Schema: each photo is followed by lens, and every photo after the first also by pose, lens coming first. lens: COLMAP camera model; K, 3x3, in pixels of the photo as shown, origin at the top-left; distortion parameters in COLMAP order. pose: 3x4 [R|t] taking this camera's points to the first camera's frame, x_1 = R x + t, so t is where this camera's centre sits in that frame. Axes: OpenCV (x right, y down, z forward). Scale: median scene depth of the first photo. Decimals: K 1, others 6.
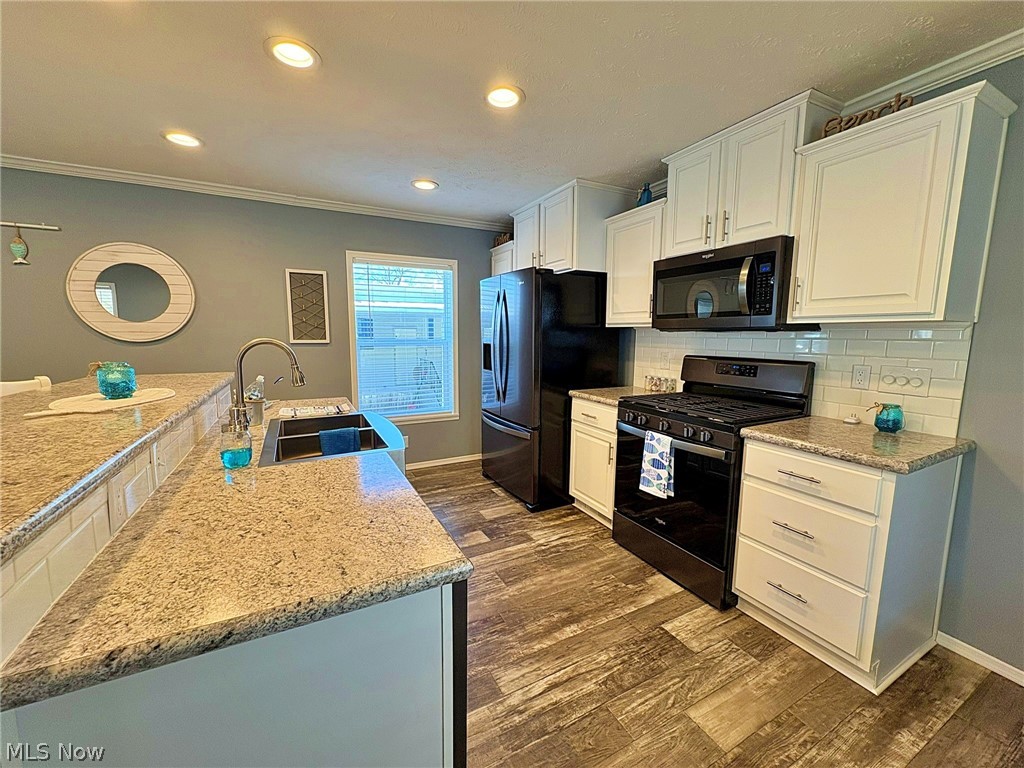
lens RADIAL K [[405.3, 0, 512.0], [0, 405.3, 384.0], [0, 0, 1]] dist [-0.000351, -0.000020]
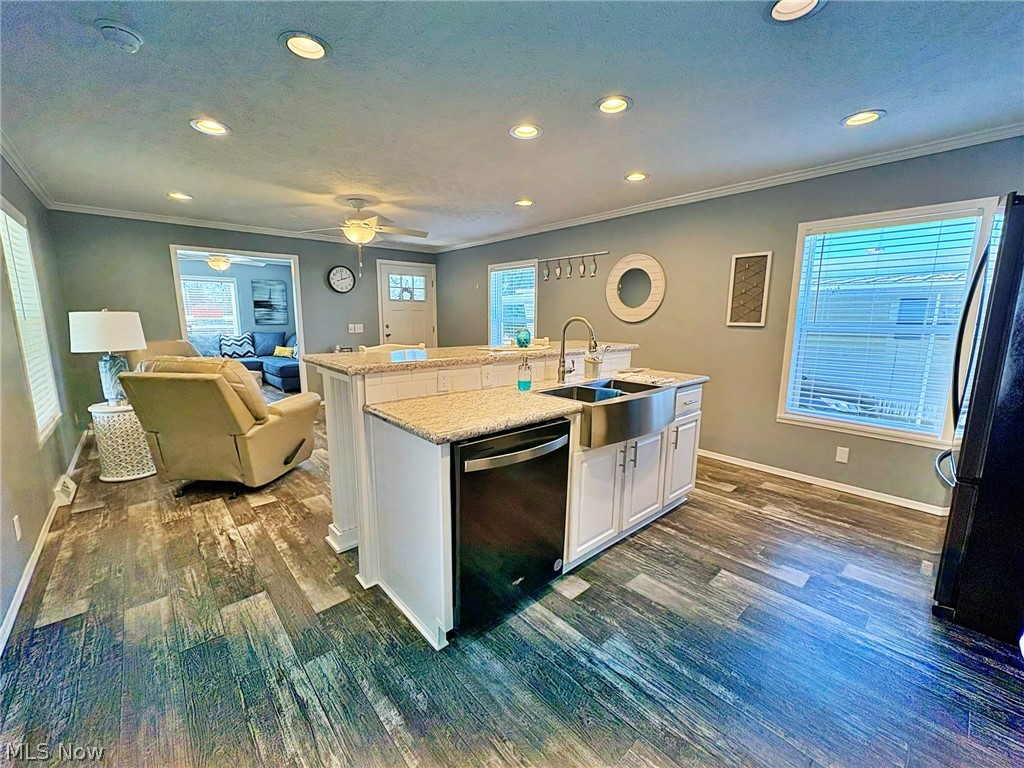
lens RADIAL K [[413.5, 0, 506.9], [0, 413.5, 384.2], [0, 0, 1]] dist [-0.000156, 0.000125]
pose [[0.239360, 0.155901, -0.958333, 0.477088], [-0.122324, 0.984002, 0.129525, -0.023404], [0.963194, 0.086224, 0.254602, 0.223227]]
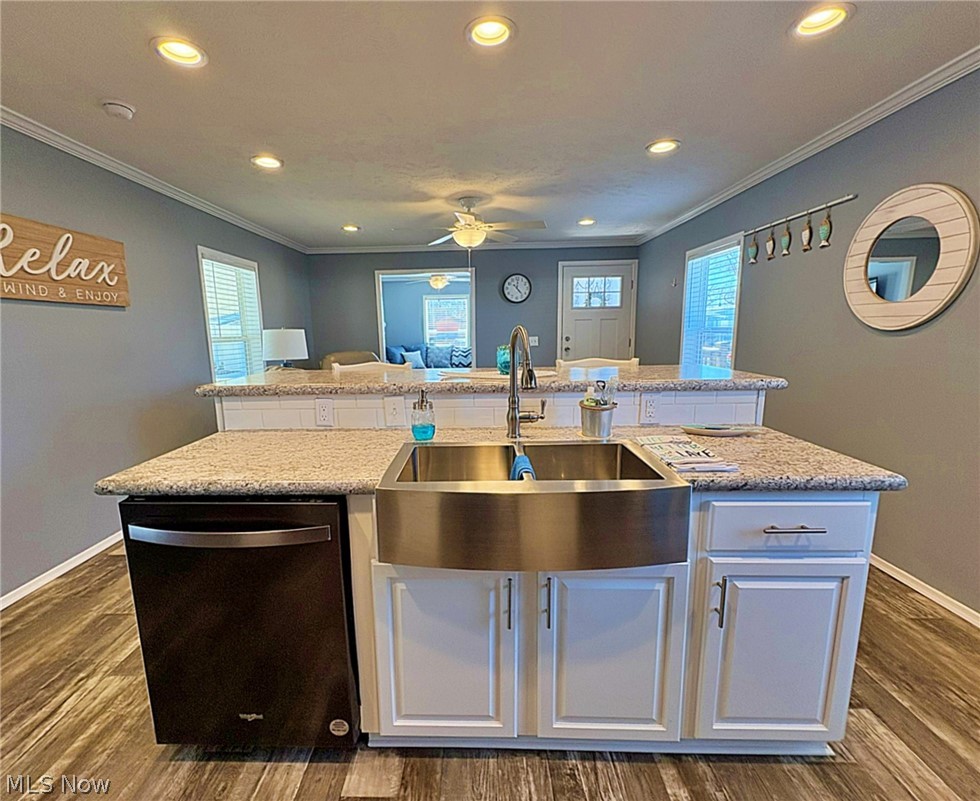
lens RADIAL K [[444.9, 0, 466.4], [0, 444.9, 401.6], [0, 0, 1]] dist [-0.001121, -0.000886]
pose [[-0.491324, 0.146531, -0.858562, 0.143717], [-0.090300, 0.971864, 0.217544, -0.094083], [0.866283, 0.184413, -0.464269, 0.812020]]
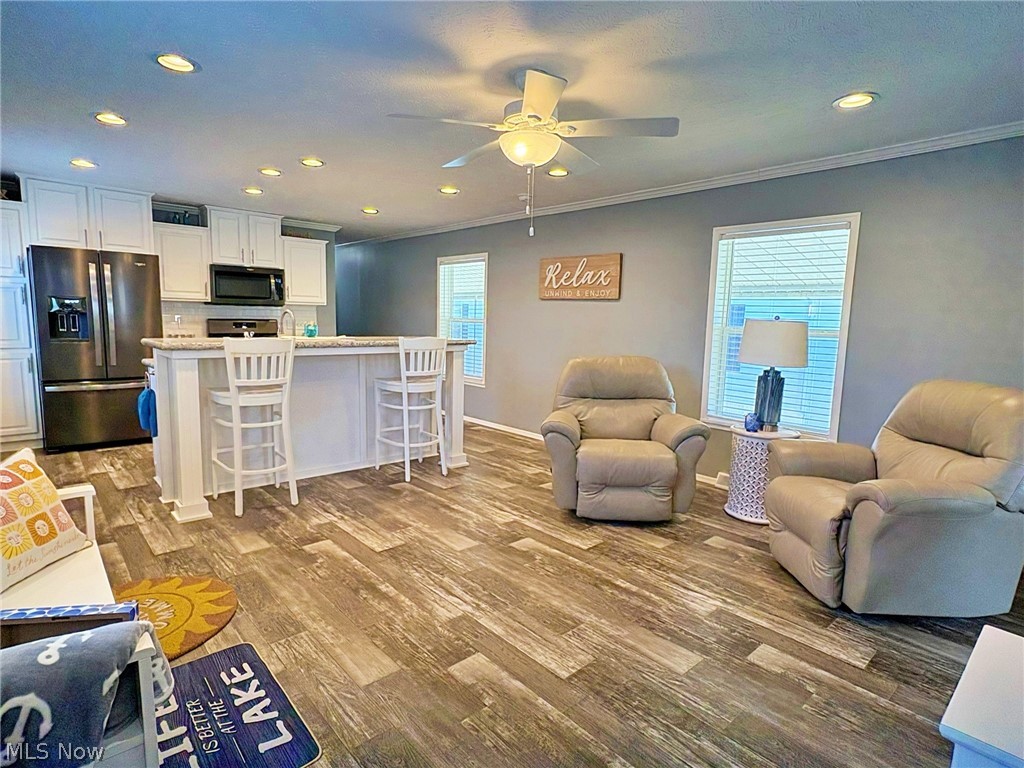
lens RADIAL K [[560.9, 0, 511.7], [0, 560.9, 389.5], [0, 0, 1]] dist [-0.003314, 0.001303]
pose [[-0.249193, -0.134660, 0.959046, -2.394235], [0.094692, 0.982153, 0.162509, -0.044498], [-0.963813, 0.131310, -0.231995, 0.400837]]
